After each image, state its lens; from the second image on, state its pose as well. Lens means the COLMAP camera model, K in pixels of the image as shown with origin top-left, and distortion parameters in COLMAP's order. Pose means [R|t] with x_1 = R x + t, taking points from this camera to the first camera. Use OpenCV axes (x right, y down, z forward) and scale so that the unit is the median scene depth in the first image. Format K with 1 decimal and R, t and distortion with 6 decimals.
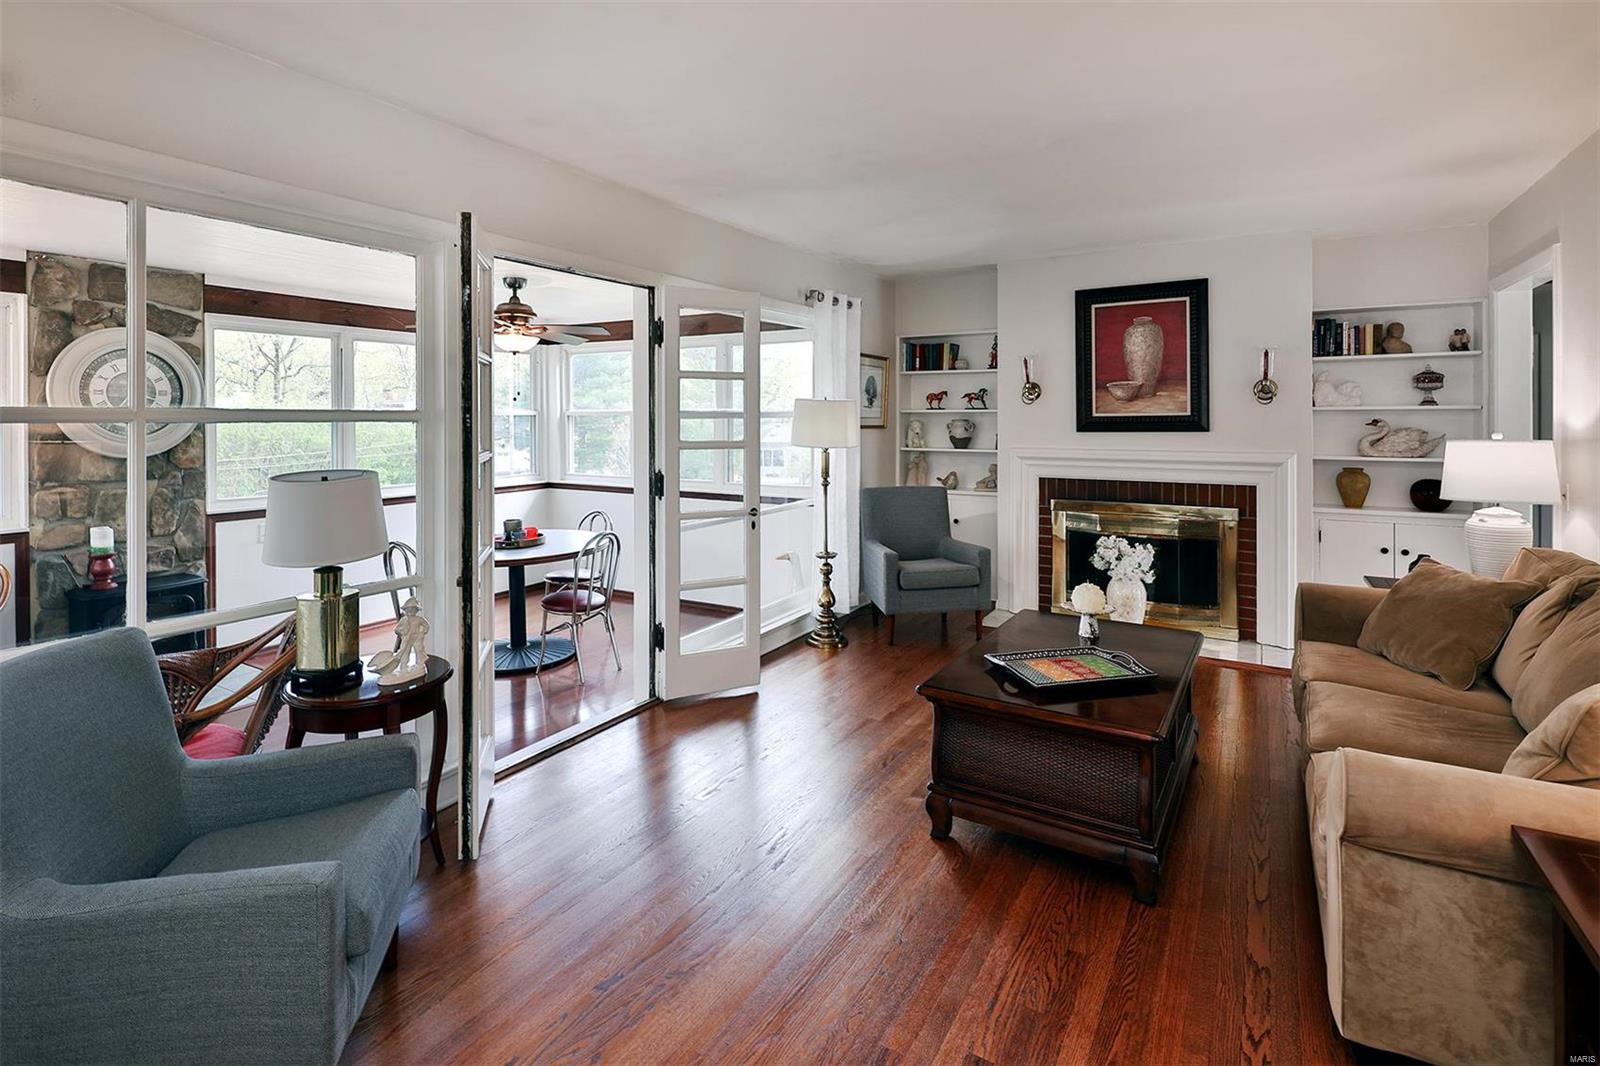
lens RADIAL K [[807.6, 0, 790.4], [0, 807.6, 419.7], [0, 0, 1]] dist [-0.004438, -0.002306]
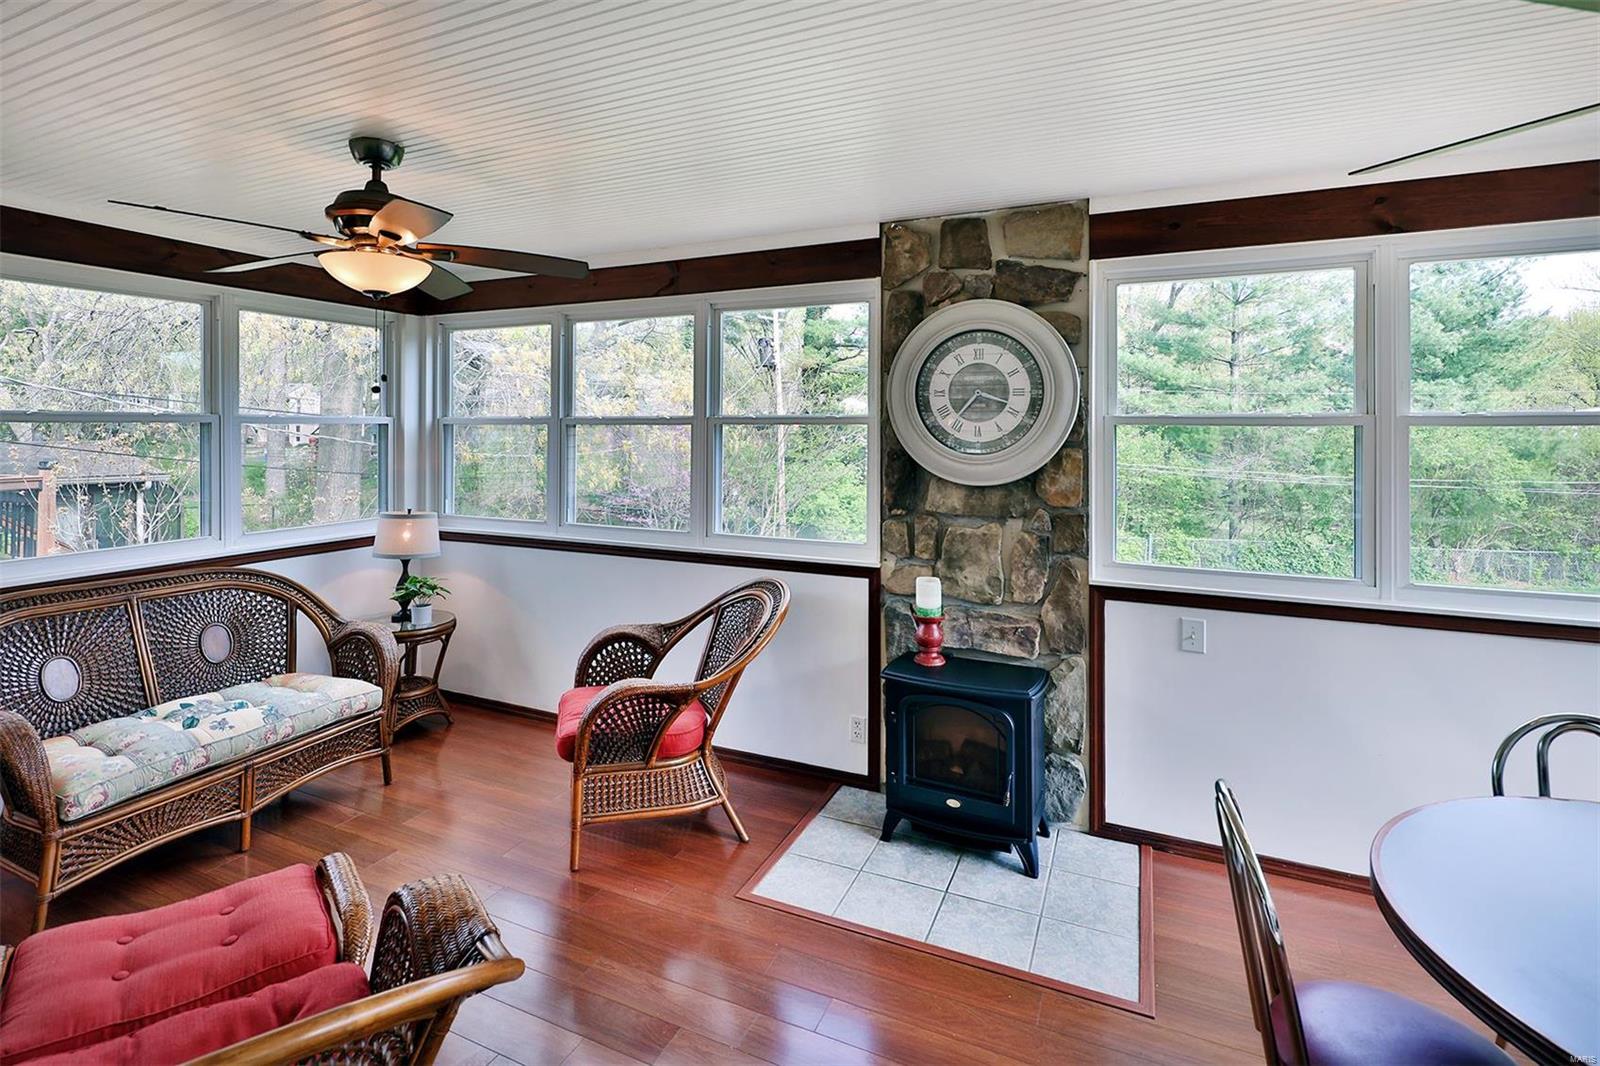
lens RADIAL K [[807.6, 0, 814.8], [0, 807.6, 430.3], [0, 0, 1]] dist [-0.004438, -0.002306]
pose [[0.079575, 0.008438, -0.996793, -0.130079], [-0.004681, 0.999956, 0.008091, -0.005804], [0.996818, 0.004022, 0.079611, 0.809281]]
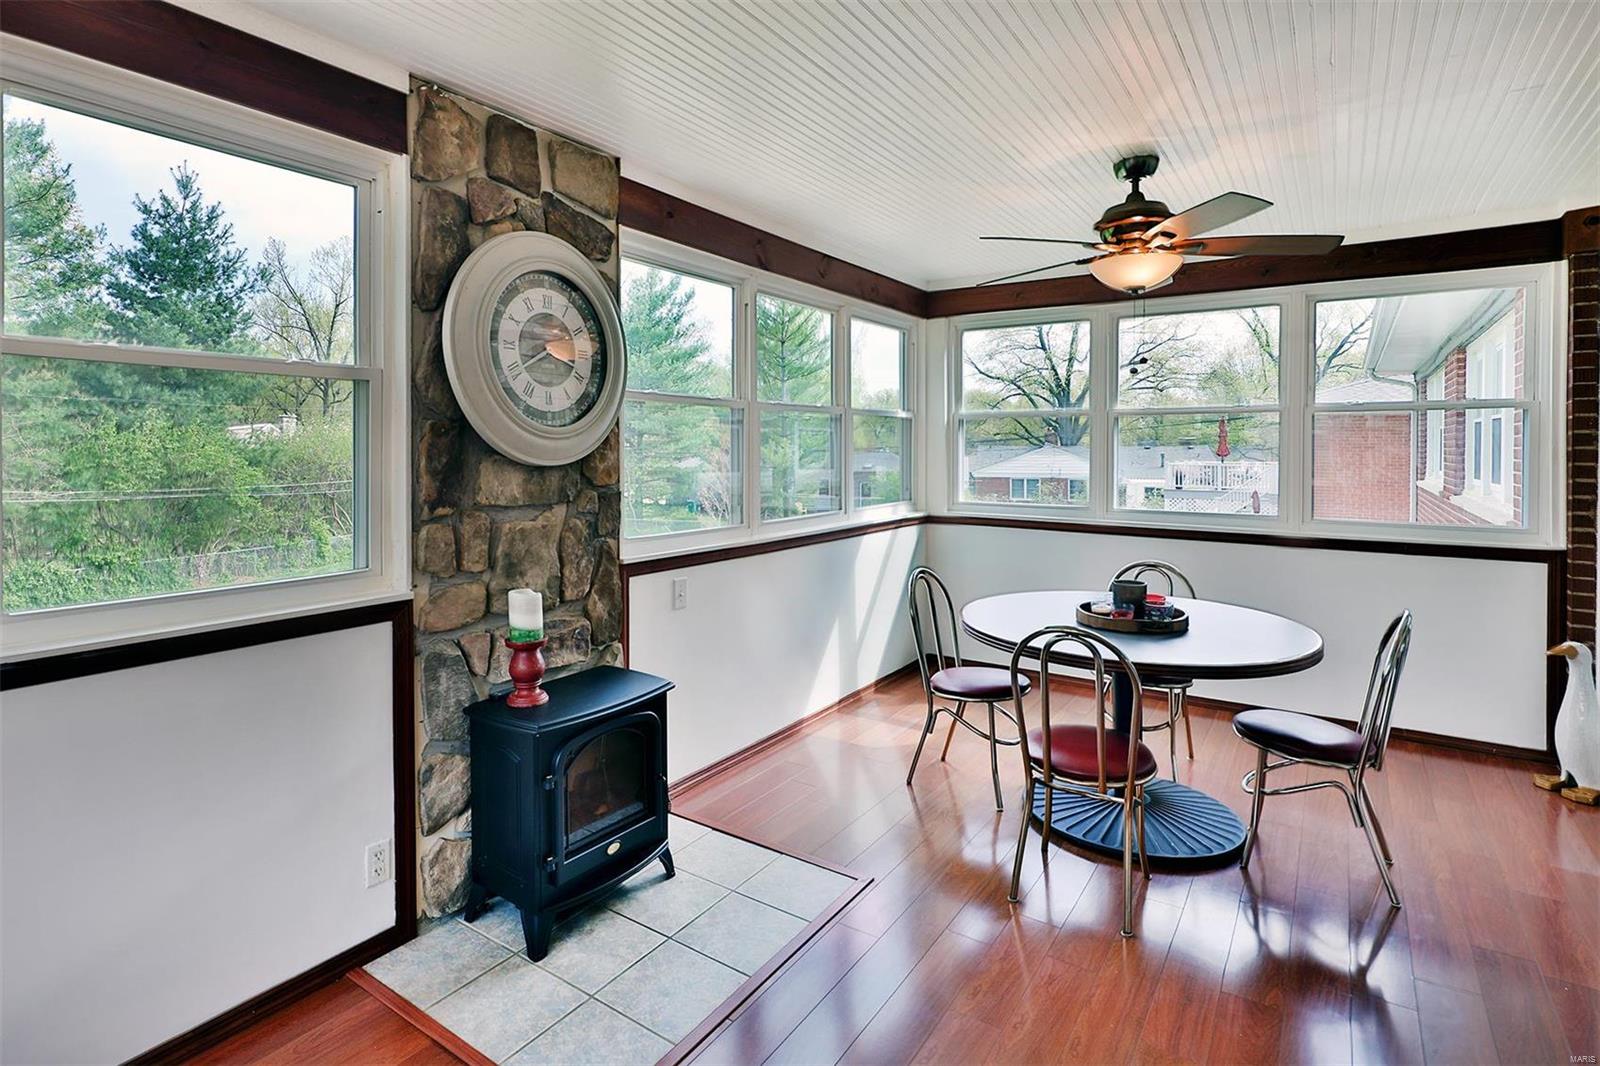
lens RADIAL K [[807.6, 0, 749.4], [0, 807.6, 456.7], [0, 0, 1]] dist [-0.004438, -0.002306]
pose [[0.994374, 0.006378, -0.105733, -0.623206], [-0.005163, 0.999917, 0.011767, 0.034050], [0.105799, -0.011155, 0.994325, 0.455647]]
